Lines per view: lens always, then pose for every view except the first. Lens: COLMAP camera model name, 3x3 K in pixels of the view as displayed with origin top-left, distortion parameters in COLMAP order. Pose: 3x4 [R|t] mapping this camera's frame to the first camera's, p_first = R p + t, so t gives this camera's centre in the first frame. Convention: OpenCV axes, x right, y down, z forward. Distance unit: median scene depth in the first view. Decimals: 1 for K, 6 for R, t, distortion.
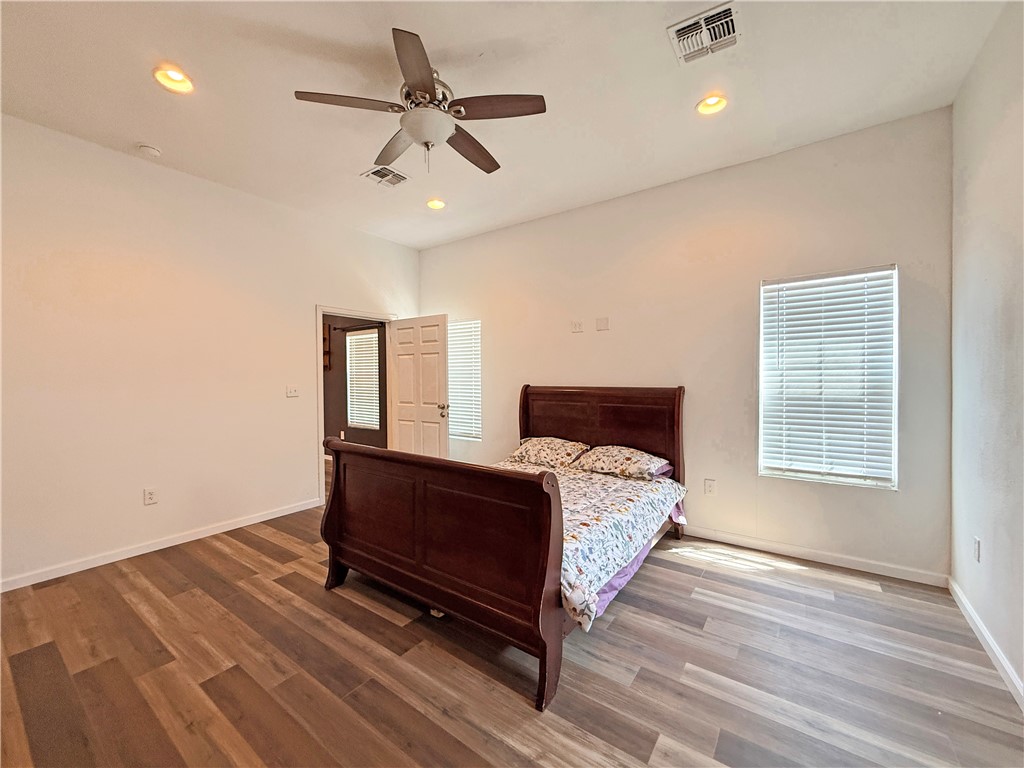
lens RADIAL K [[410.1, 0, 511.3], [0, 410.1, 381.9], [0, 0, 1]] dist [0.000976, -0.000335]
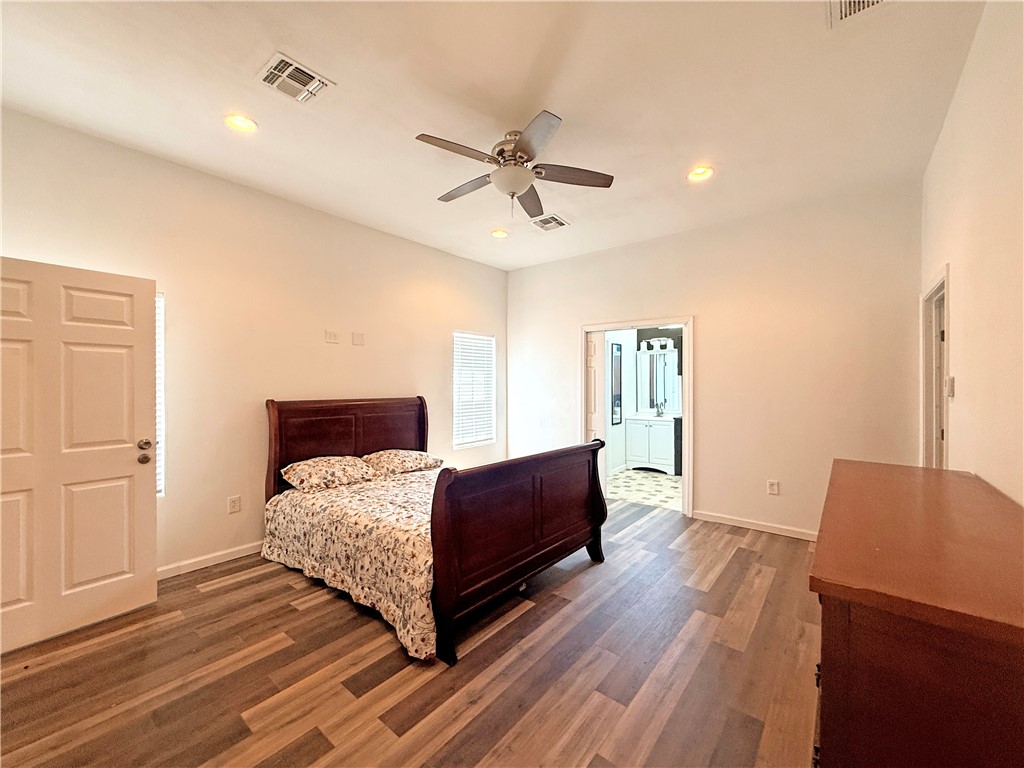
lens RADIAL K [[410.1, 0, 510.2], [0, 410.1, 384.9], [0, 0, 1]] dist [0.000976, -0.000335]
pose [[0.064057, 0.007203, 0.997920, -1.015918], [0.012900, 0.999884, -0.008046, -0.013210], [-0.997863, 0.013388, 0.063956, 0.696261]]
